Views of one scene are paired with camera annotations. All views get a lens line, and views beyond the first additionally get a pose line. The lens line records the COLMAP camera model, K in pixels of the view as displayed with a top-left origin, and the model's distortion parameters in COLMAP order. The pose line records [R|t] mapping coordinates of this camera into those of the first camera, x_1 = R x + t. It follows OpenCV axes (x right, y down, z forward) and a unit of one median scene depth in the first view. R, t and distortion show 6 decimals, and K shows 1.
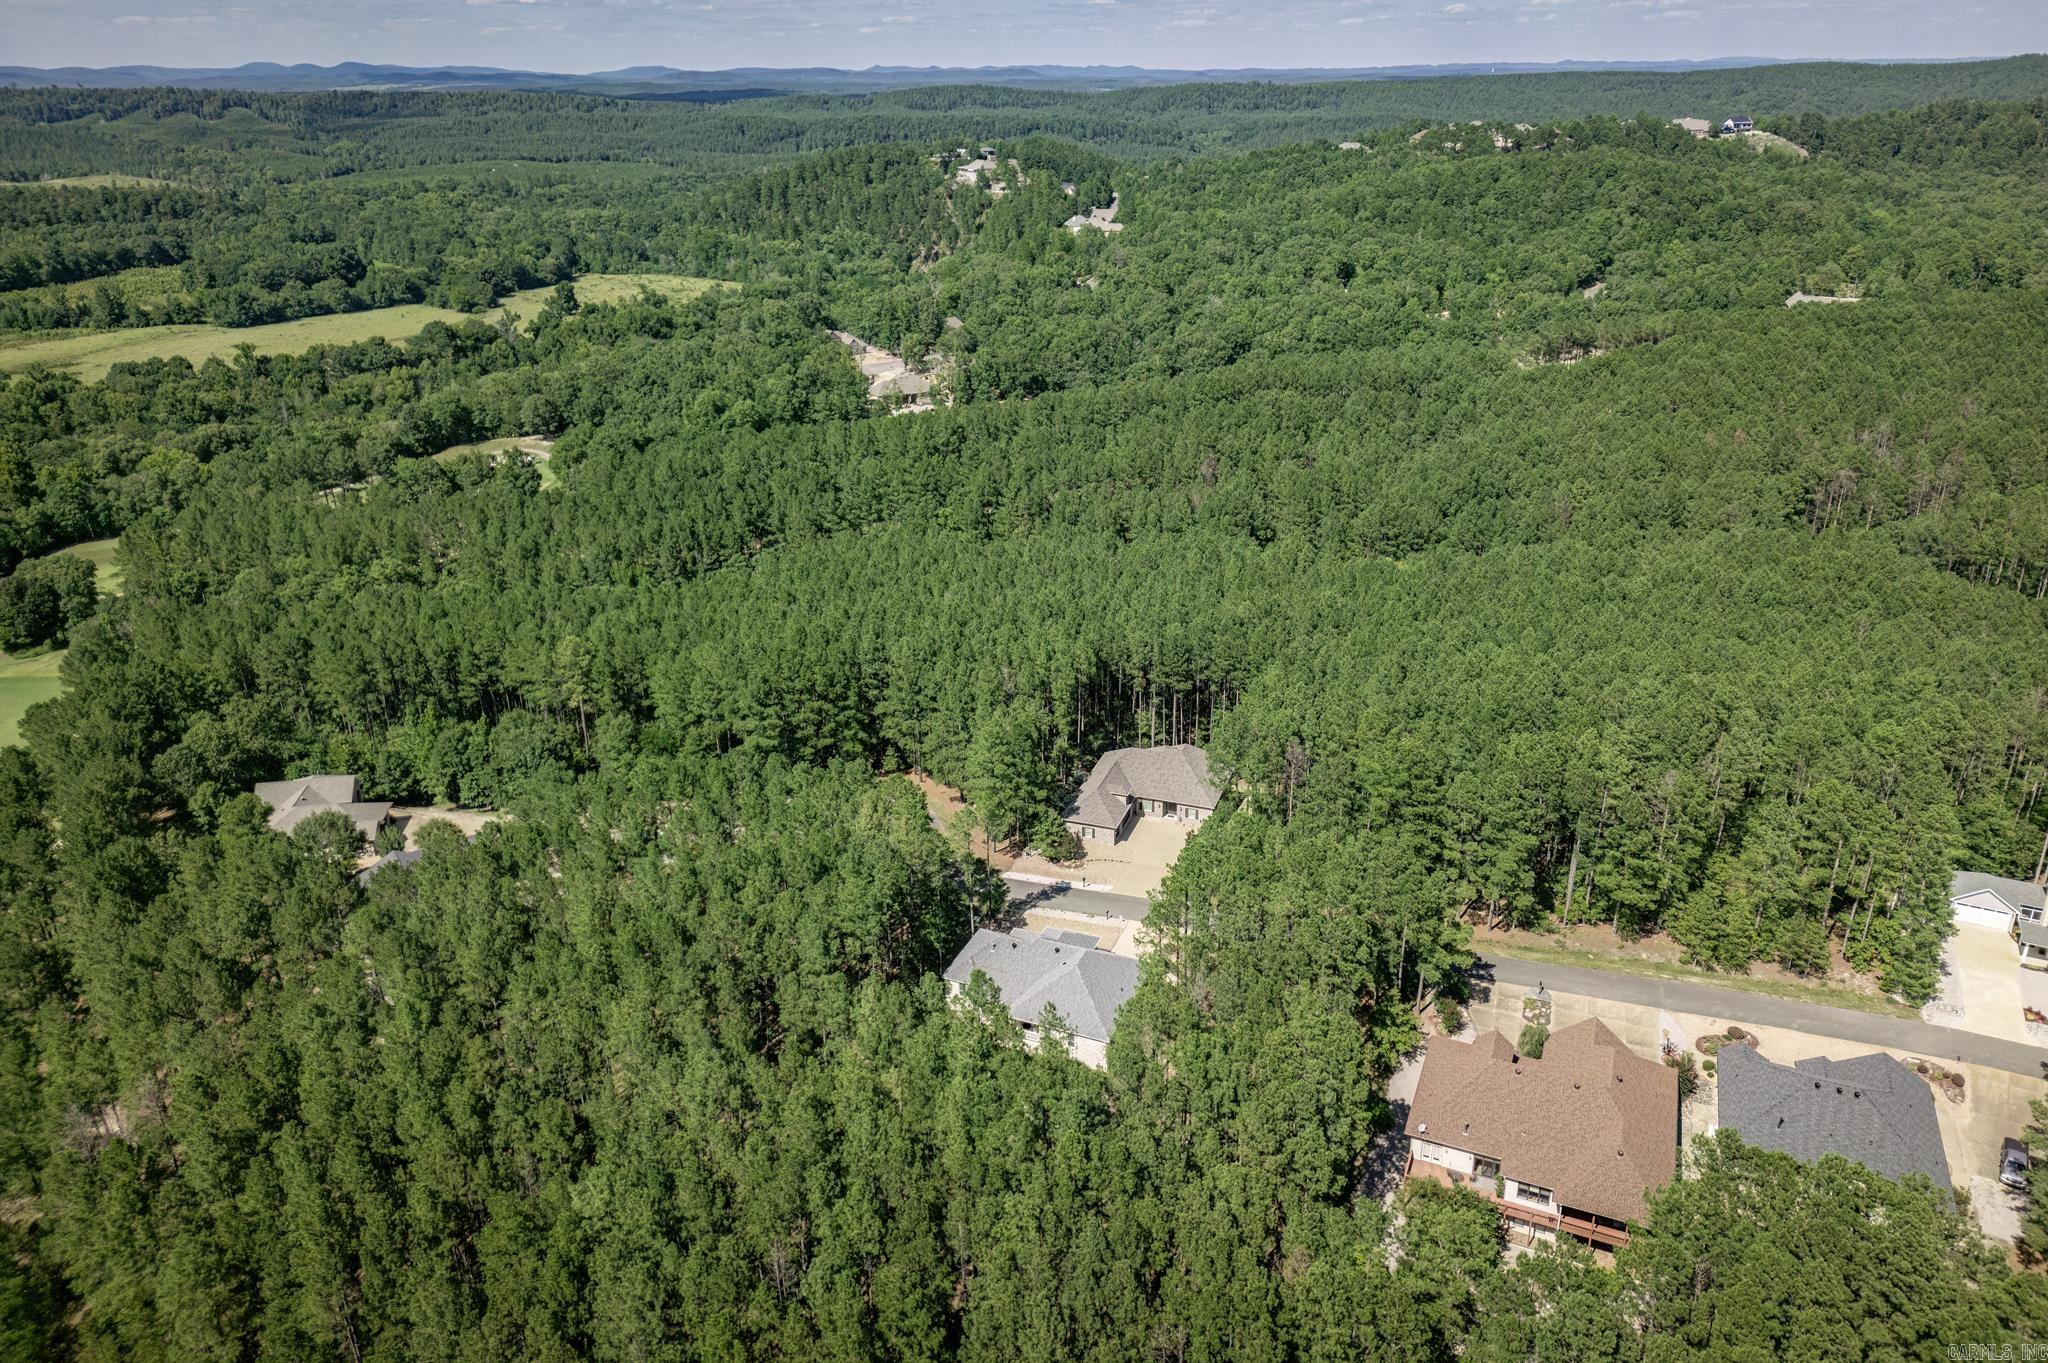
lens RADIAL K [[1433.9, 0, 1022.4], [0, 1433.9, 678.9], [0, 0, 1]] dist [0.027139, 0.003247]
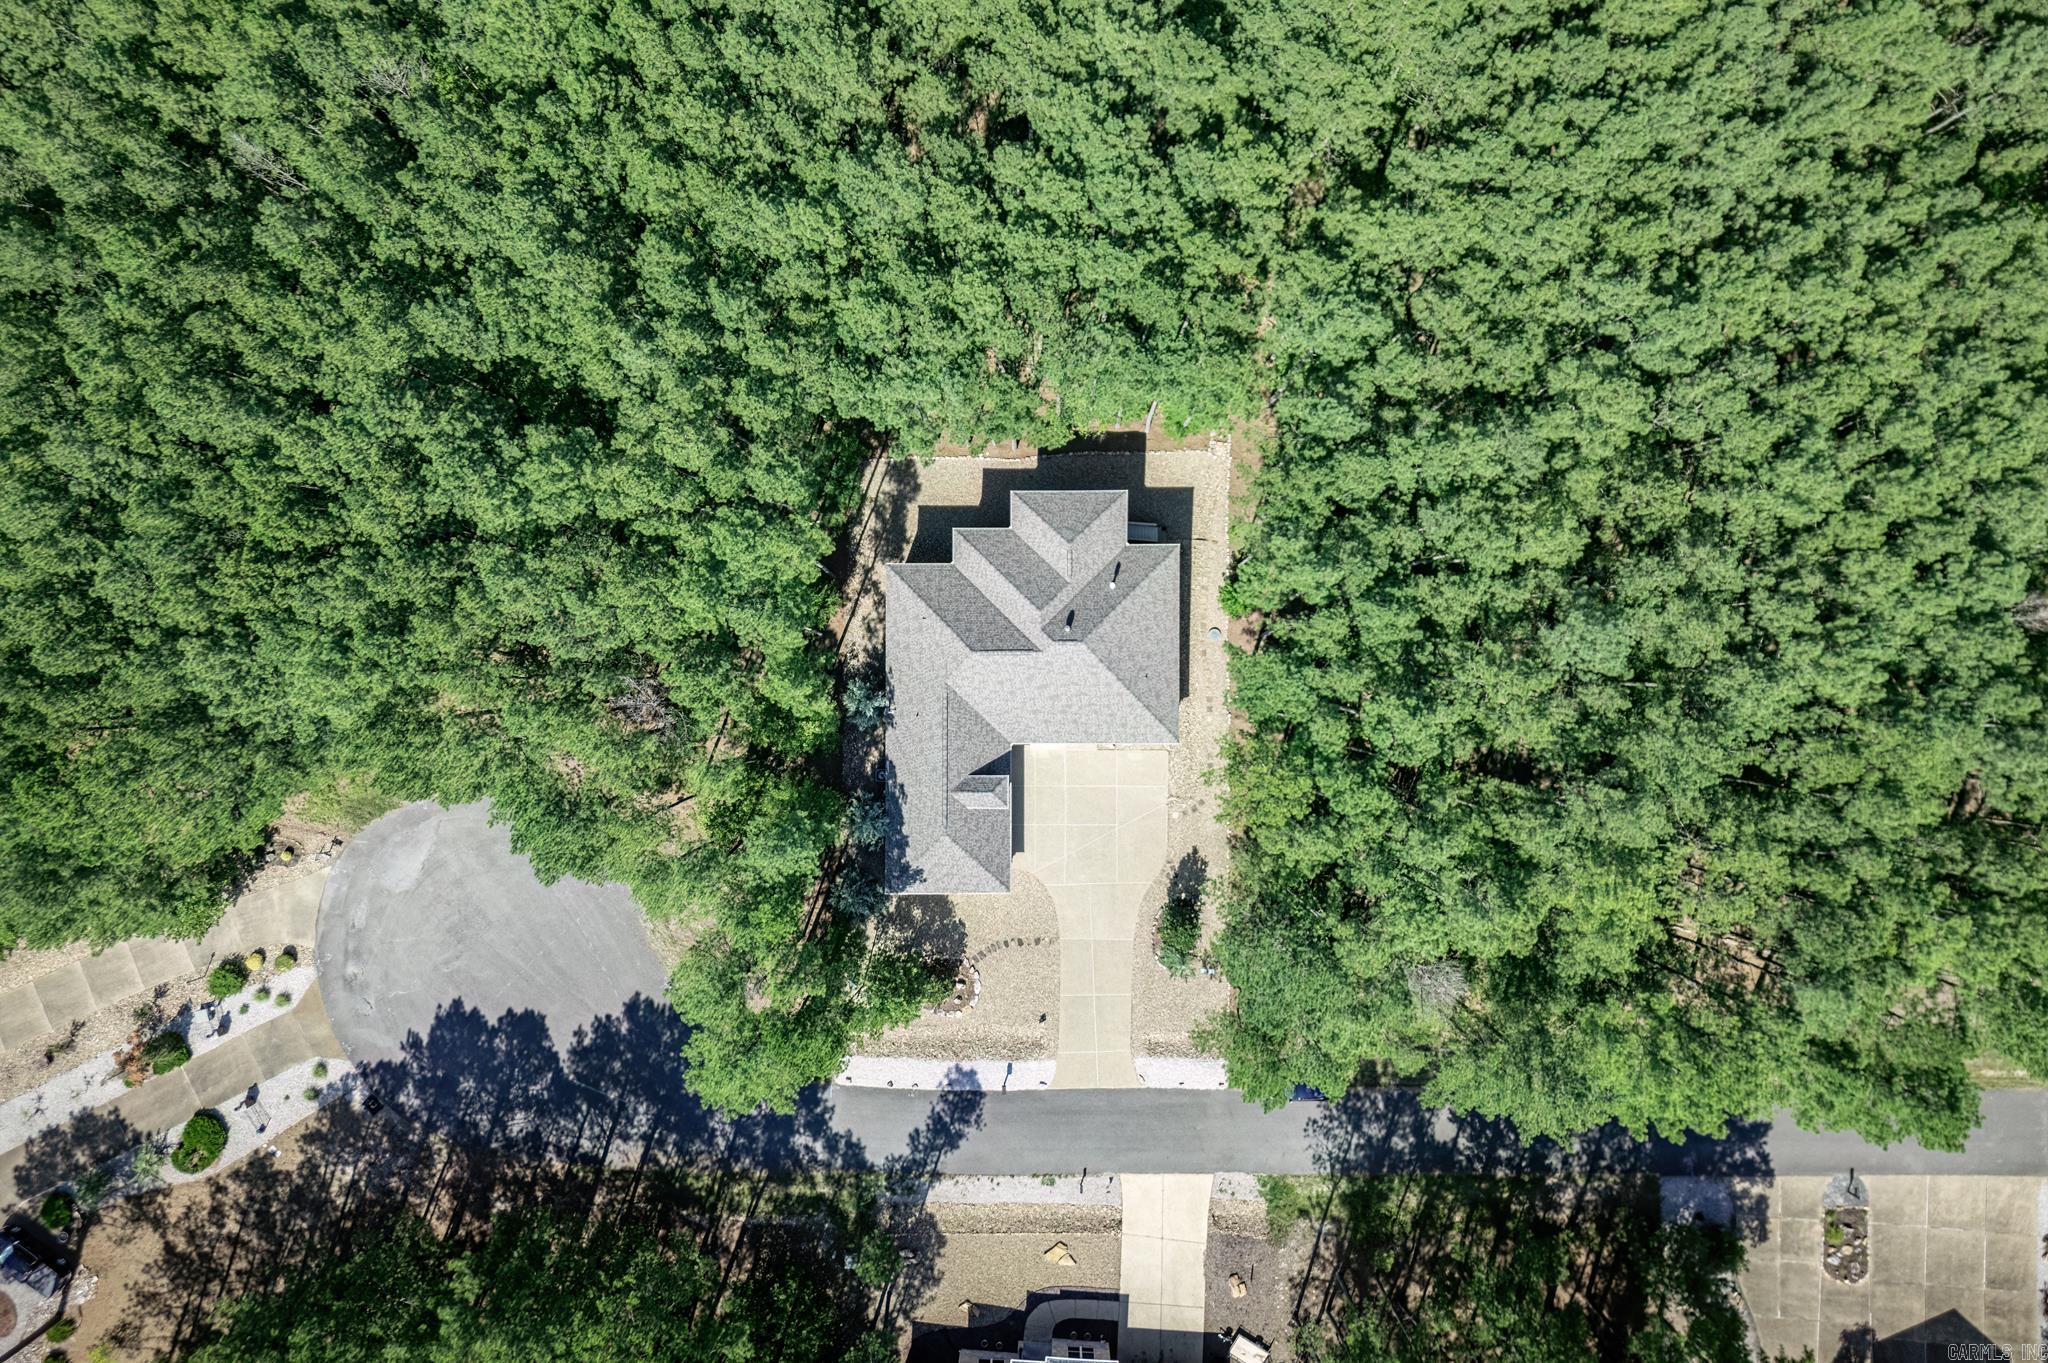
lens RADIAL K [[1433.9, 0, 1028.2], [0, 1433.9, 673.7], [0, 0, 1]] dist [0.027139, 0.003247]
pose [[0.939580, -0.342327, 0.001196, 0.087138], [0.138951, 0.384563, 0.912581, -0.334883], [-0.312861, -0.857277, 0.408894, 0.782621]]
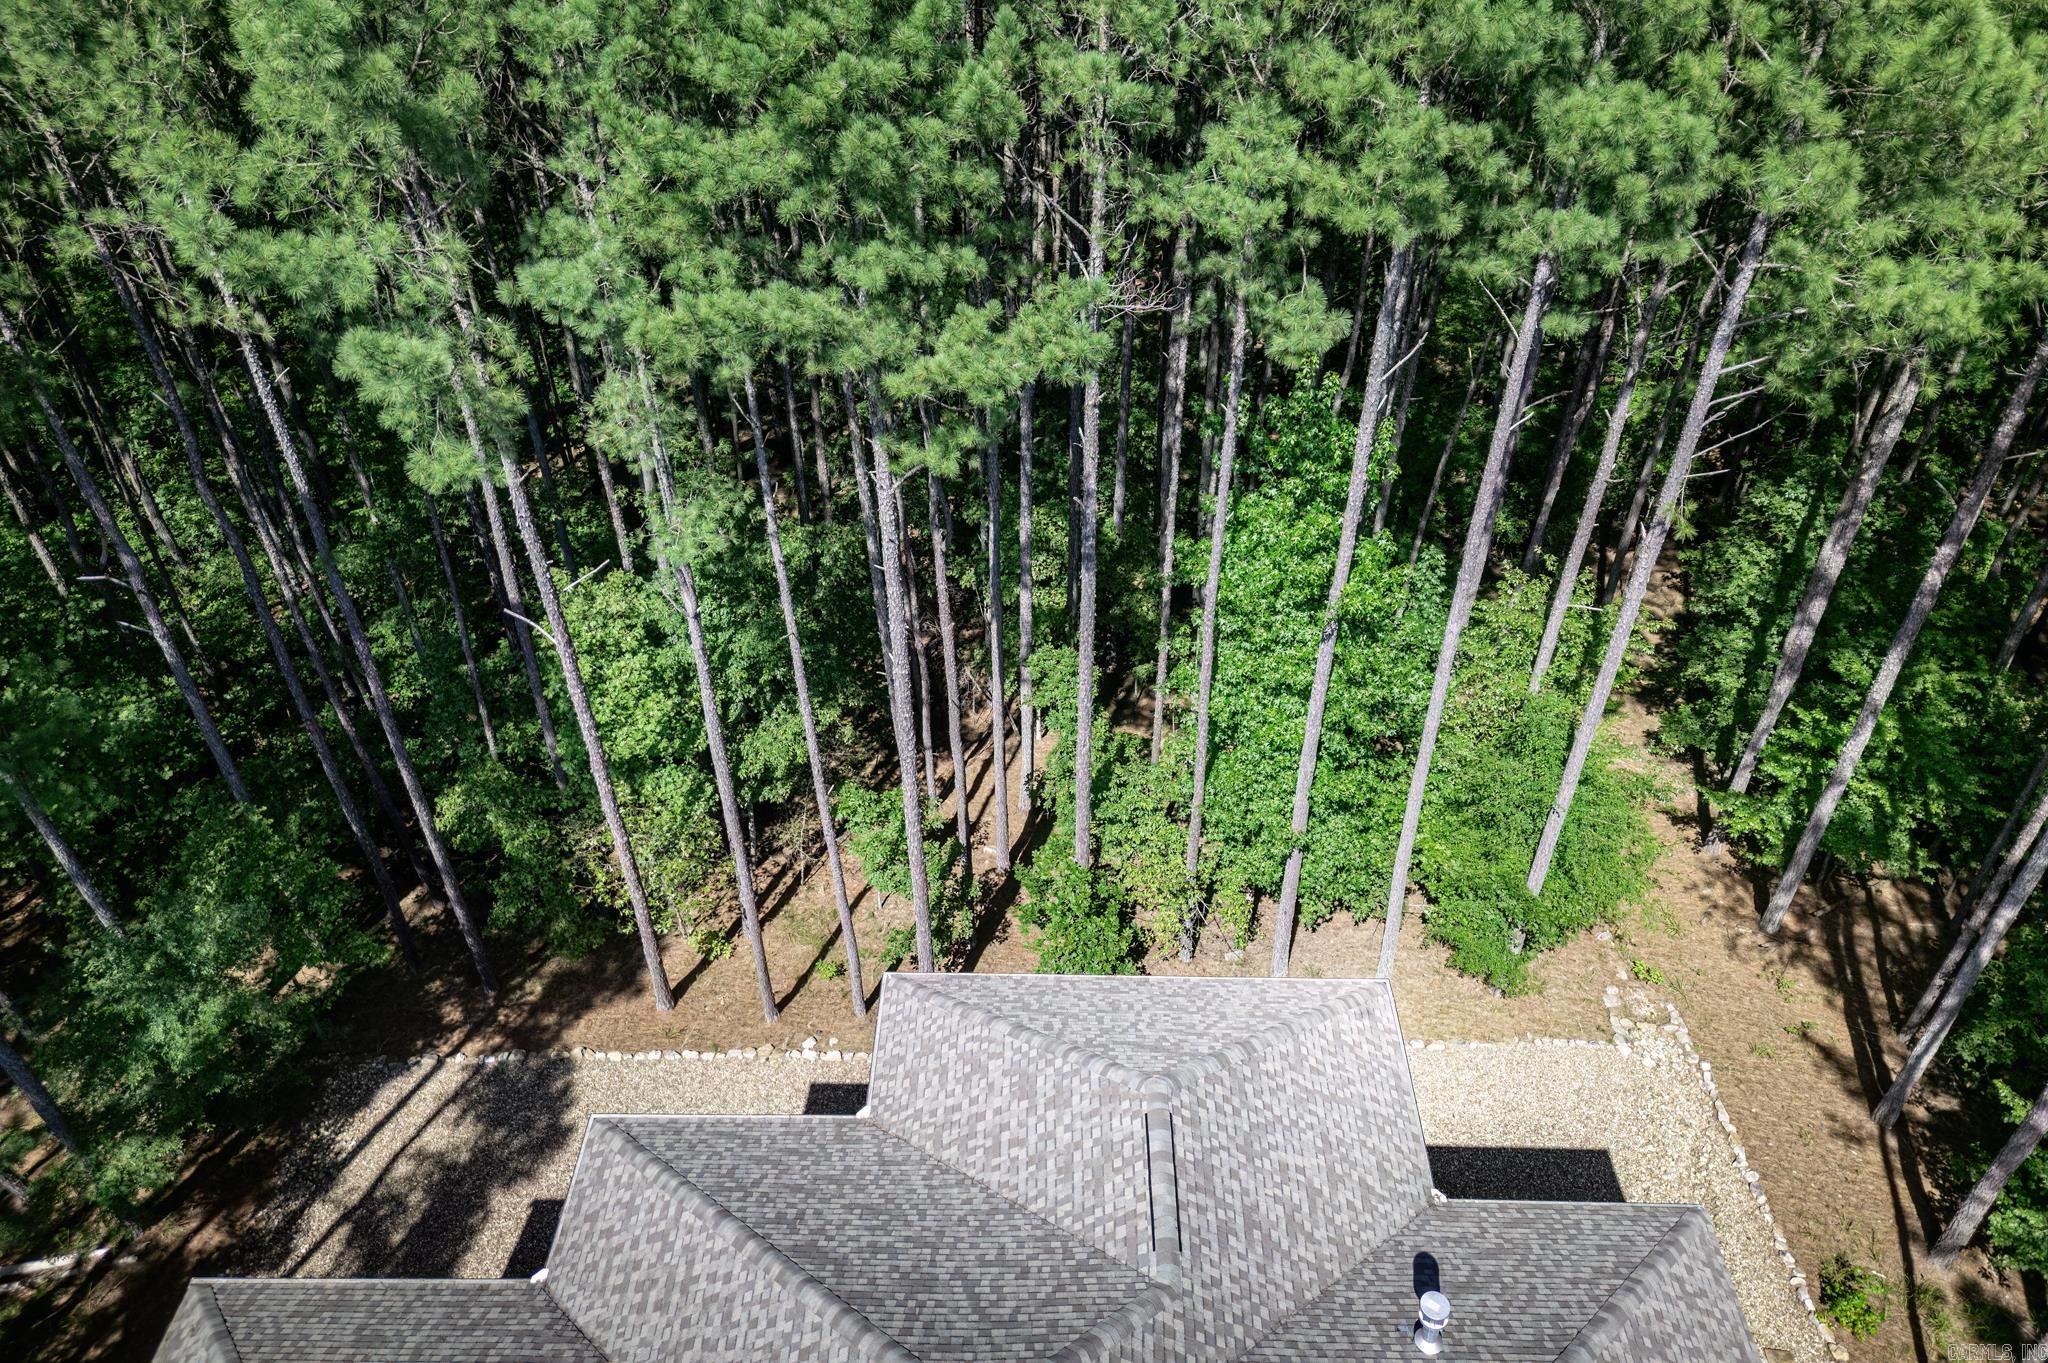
lens RADIAL K [[1433.9, 0, 1038.9], [0, 1433.9, 678.1], [0, 0, 1]] dist [0.027139, 0.003247]
pose [[0.945324, -0.203537, 0.254824, 0.090678], [0.123185, 0.946309, 0.298872, -0.001583], [-0.301974, -0.251141, 0.919641, 0.921955]]
